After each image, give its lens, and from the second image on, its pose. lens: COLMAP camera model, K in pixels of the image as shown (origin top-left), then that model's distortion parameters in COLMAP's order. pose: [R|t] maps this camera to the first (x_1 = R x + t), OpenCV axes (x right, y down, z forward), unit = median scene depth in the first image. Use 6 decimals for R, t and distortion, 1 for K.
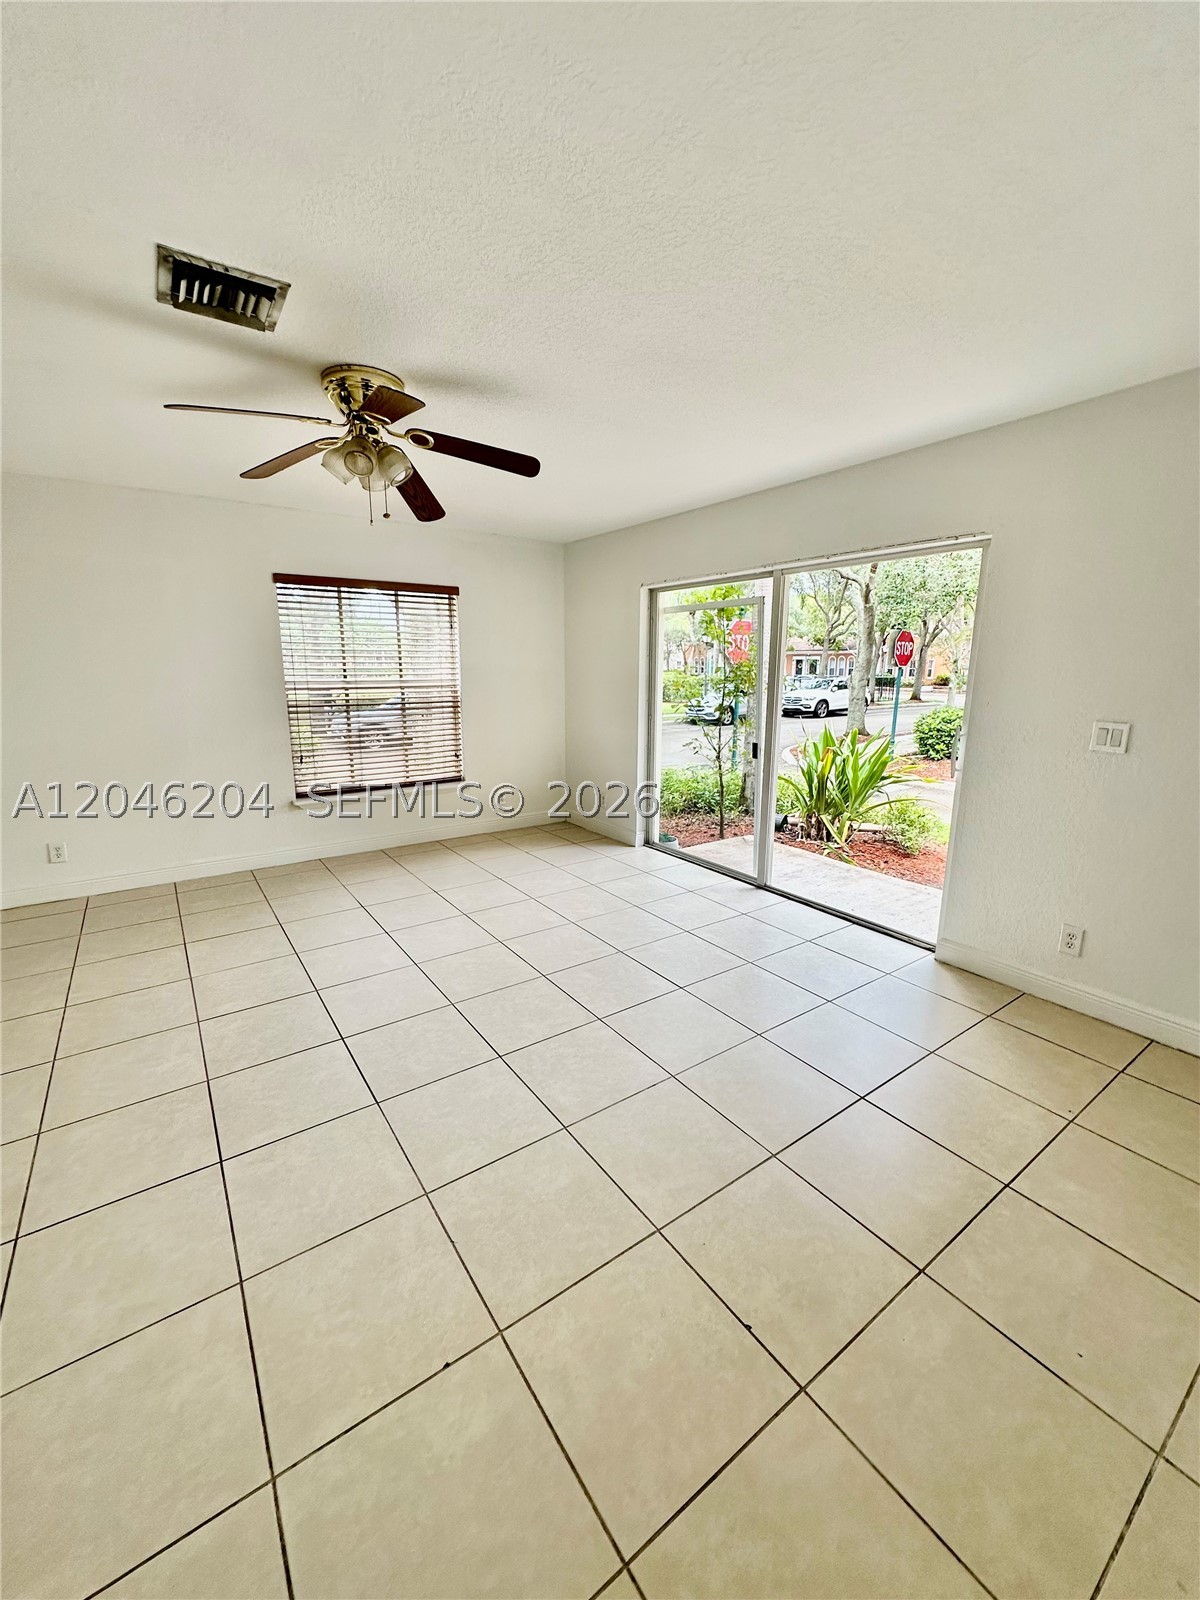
lens RADIAL K [[645.0, 0, 603.6], [0, 645.0, 806.8], [0, 0, 1]] dist [-0.003939, -0.000025]
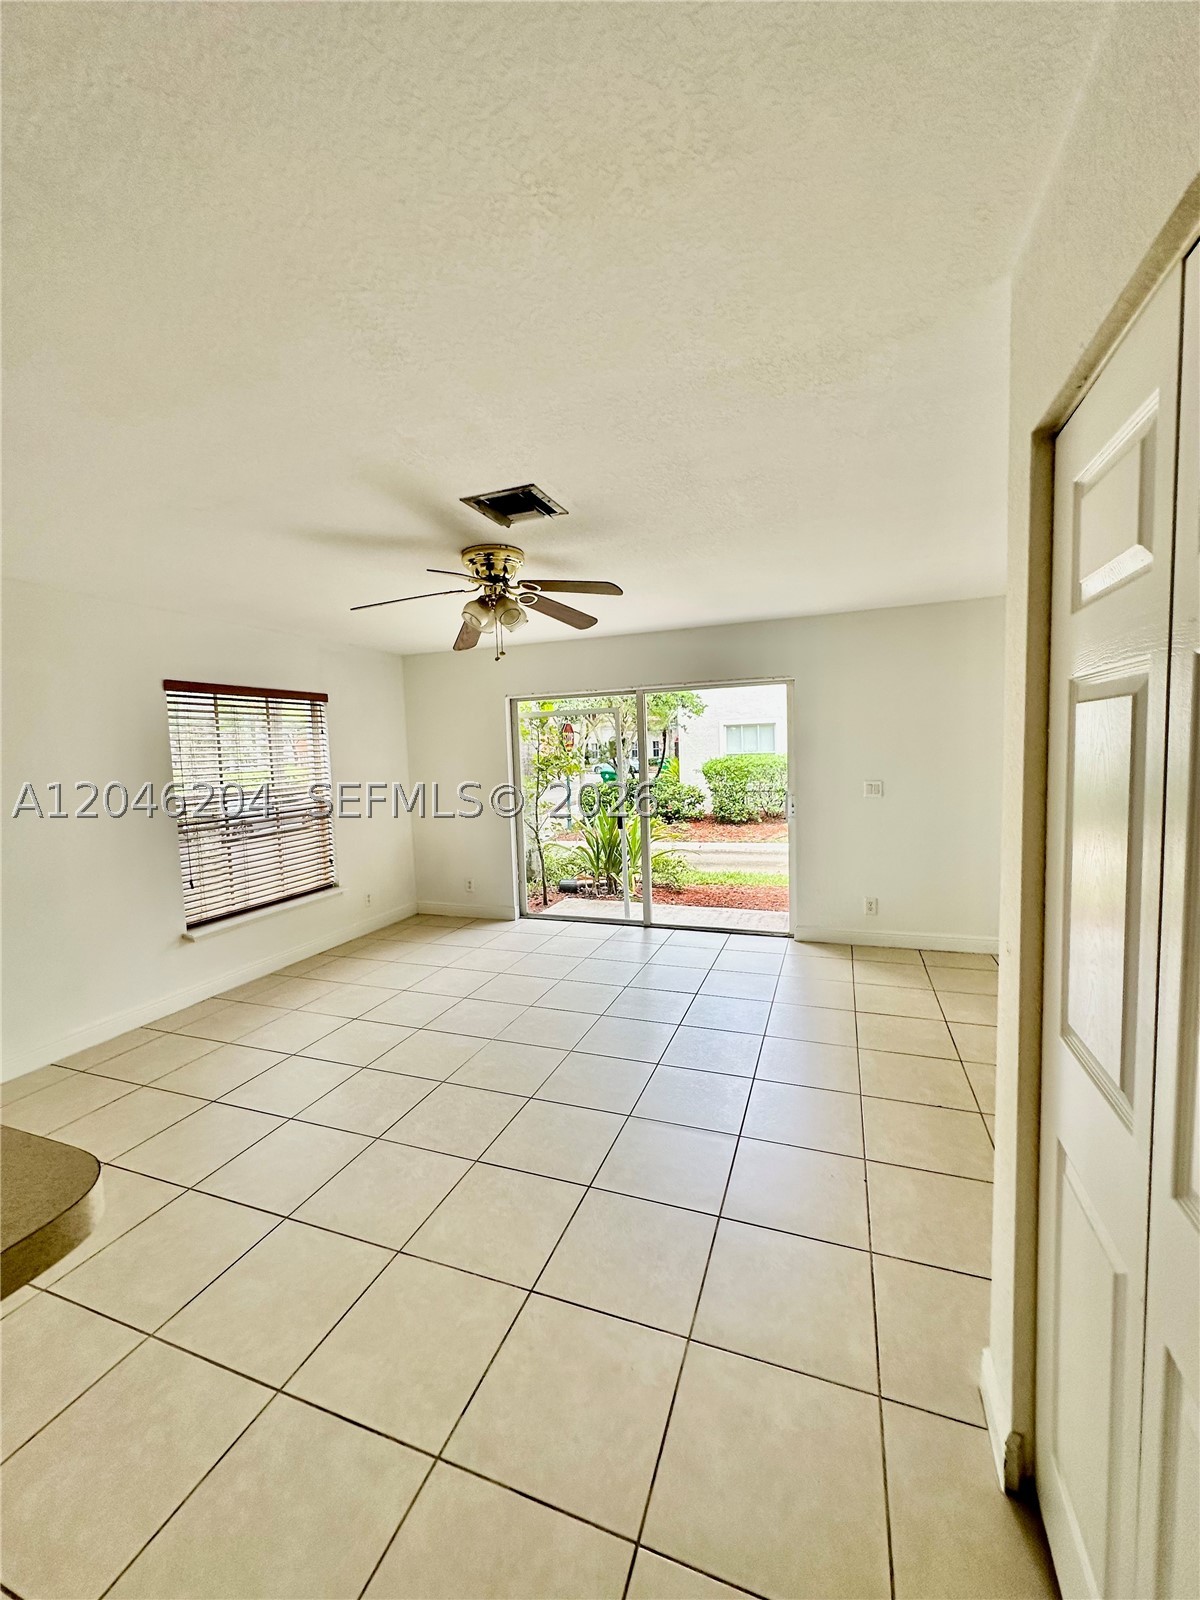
lens RADIAL K [[645.0, 0, 610.4], [0, 645.0, 801.6], [0, 0, 1]] dist [-0.003939, -0.000025]
pose [[0.816840, -0.079450, 0.571366, -0.486739], [0.159193, 0.983055, -0.090890, -0.013881], [-0.554463, 0.165200, 0.815647, -0.045247]]
